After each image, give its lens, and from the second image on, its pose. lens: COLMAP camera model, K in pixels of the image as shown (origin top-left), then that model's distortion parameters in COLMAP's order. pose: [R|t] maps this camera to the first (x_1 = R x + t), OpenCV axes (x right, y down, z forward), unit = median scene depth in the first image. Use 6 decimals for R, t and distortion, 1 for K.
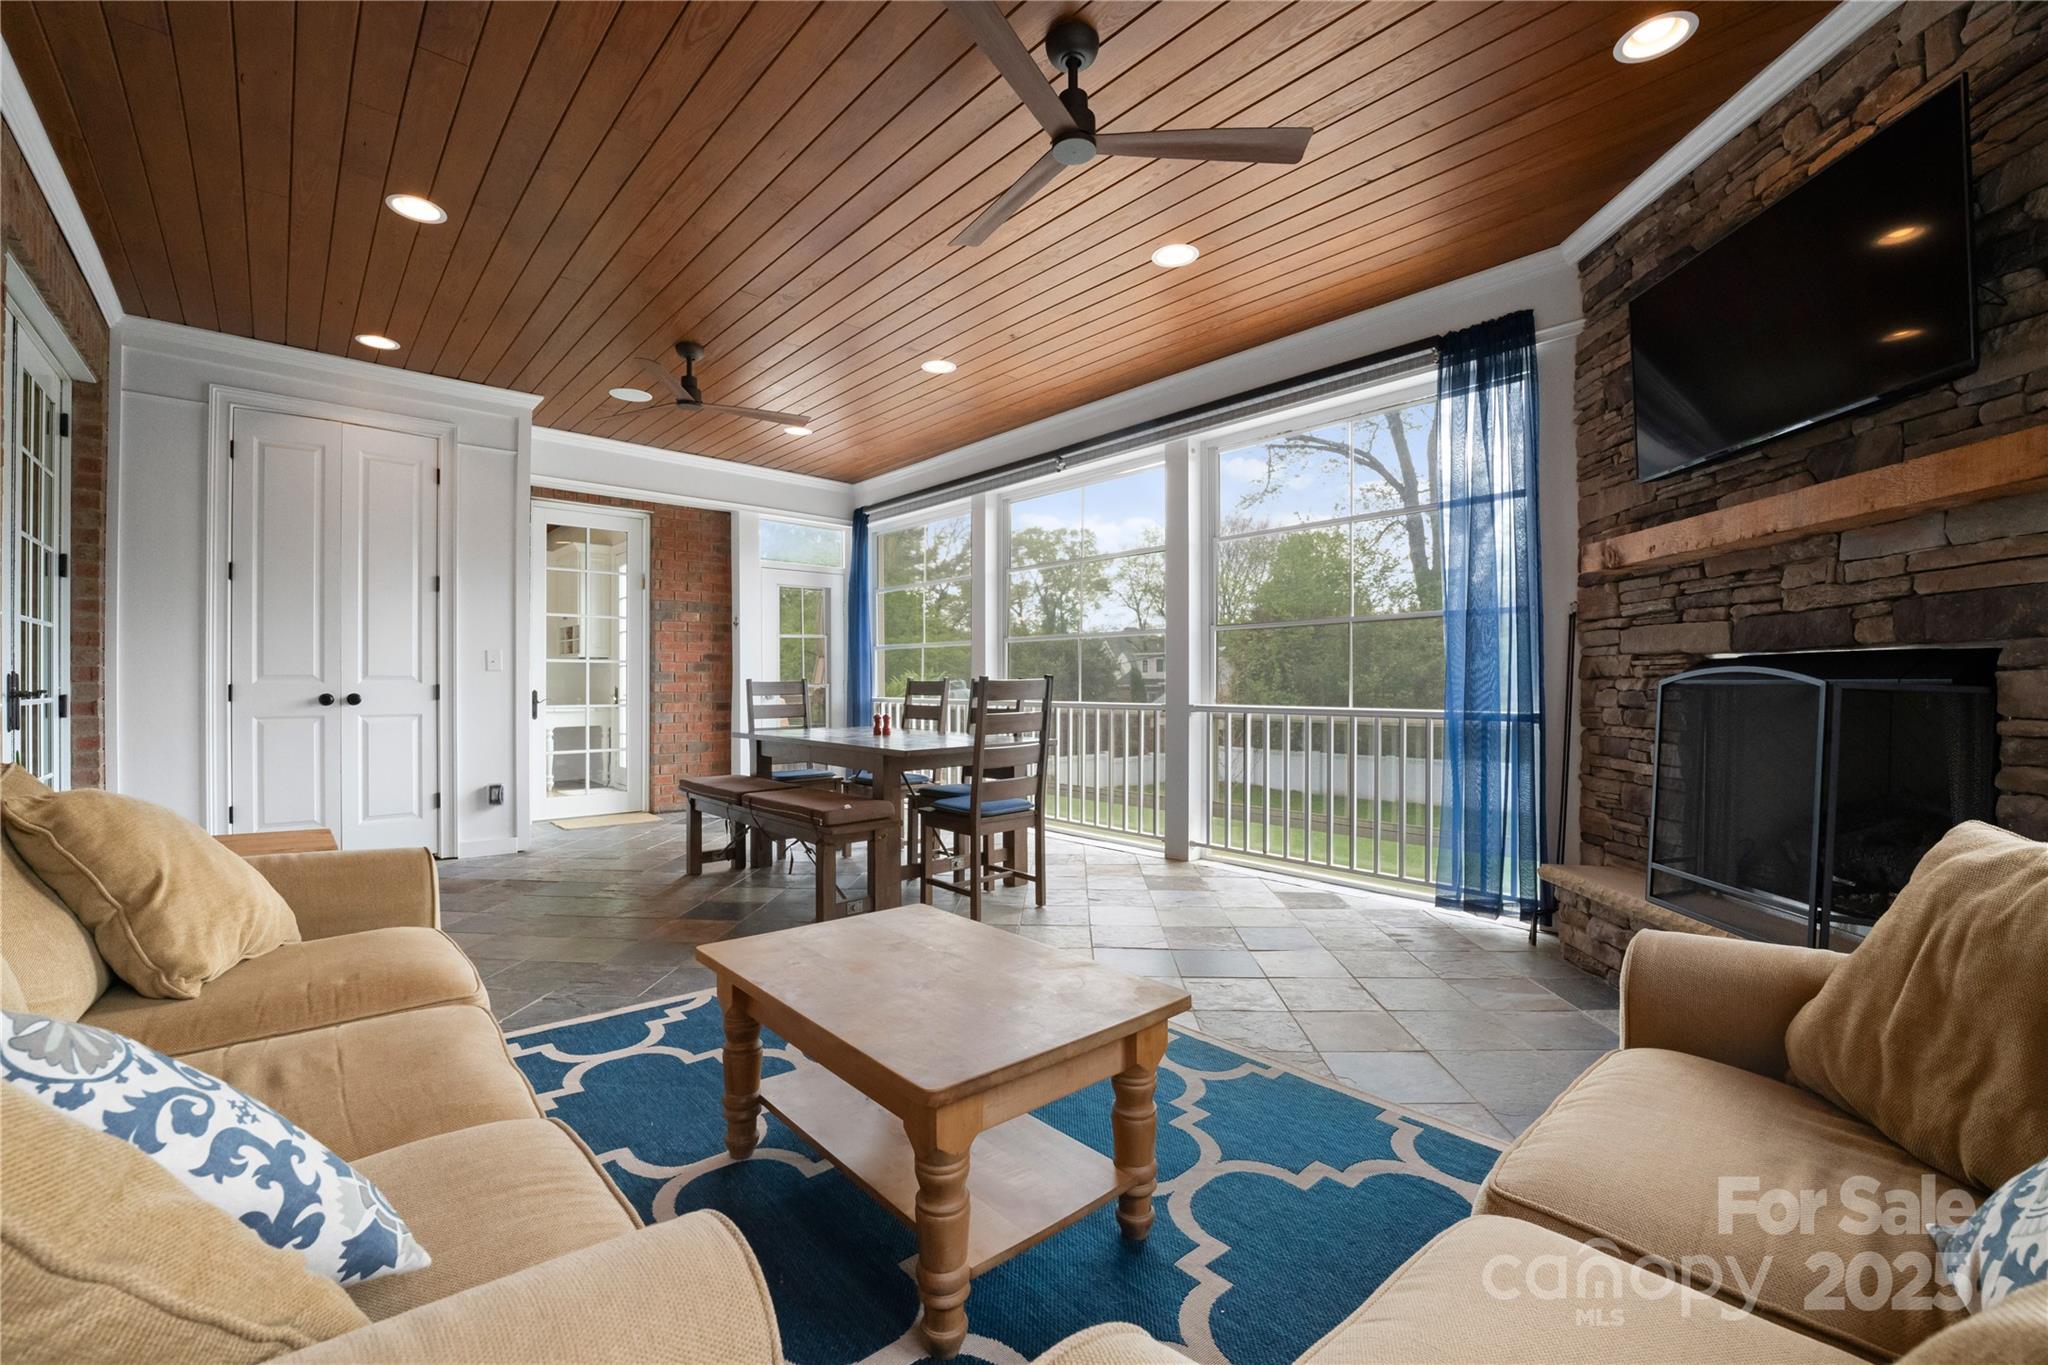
lens RADIAL K [[821.8, 0, 1025.9], [0, 821.8, 676.7], [0, 0, 1]] dist [-0.002629, -0.000205]
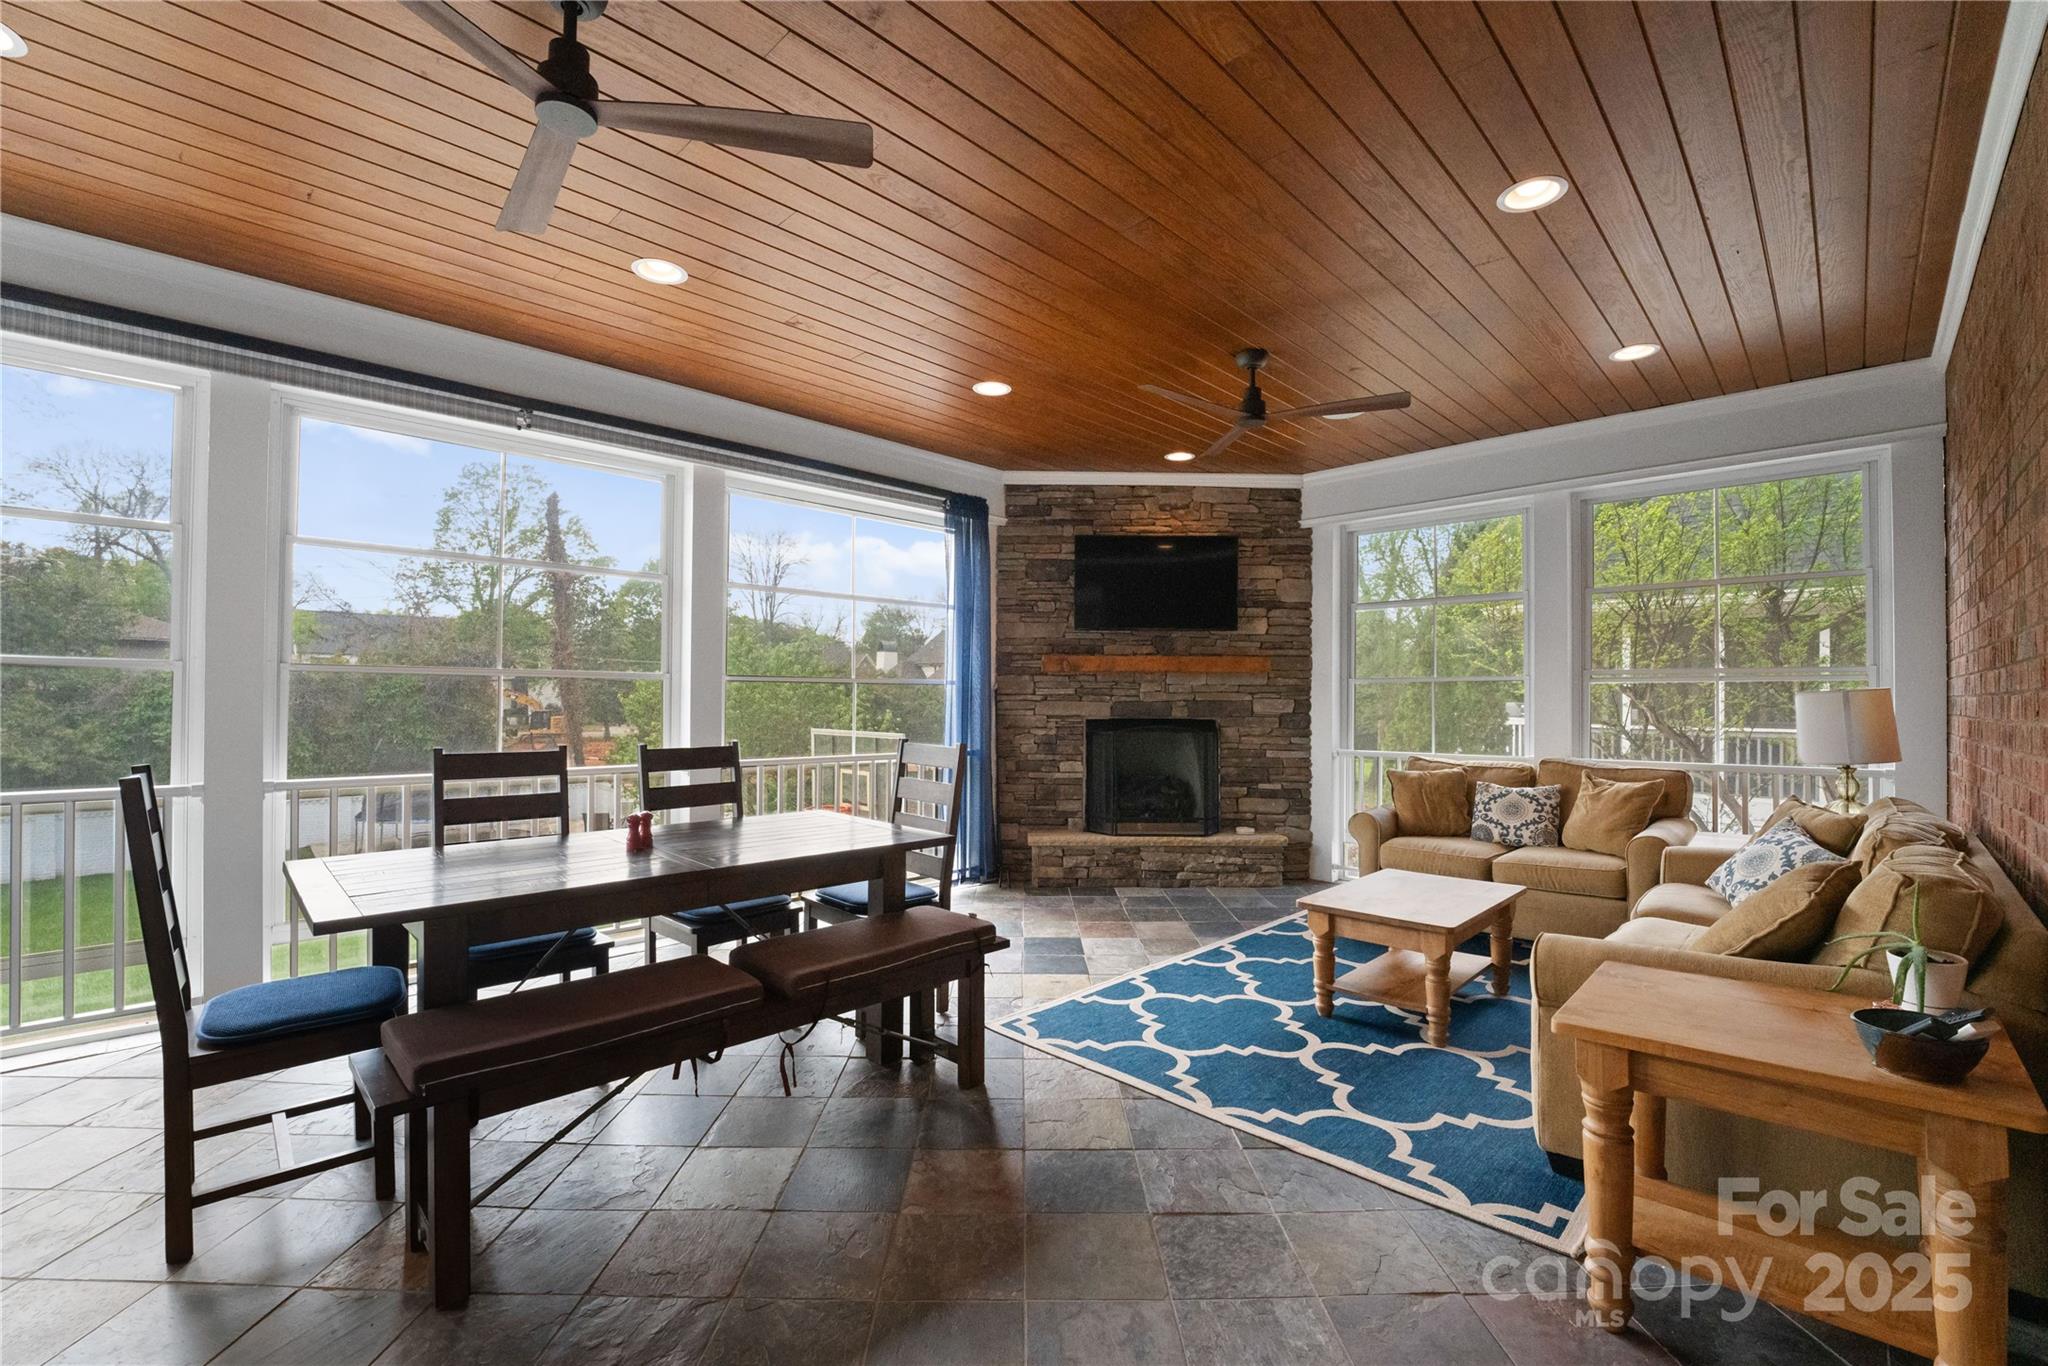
lens RADIAL K [[821.8, 0, 1025.9], [0, 821.8, 677.2], [0, 0, 1]] dist [-0.002629, -0.000205]
pose [[-0.028552, 0.035538, 0.998960, -1.151905], [-0.007921, 0.999328, -0.035778, -0.047238], [-0.999561, -0.008934, -0.028251, 1.095482]]
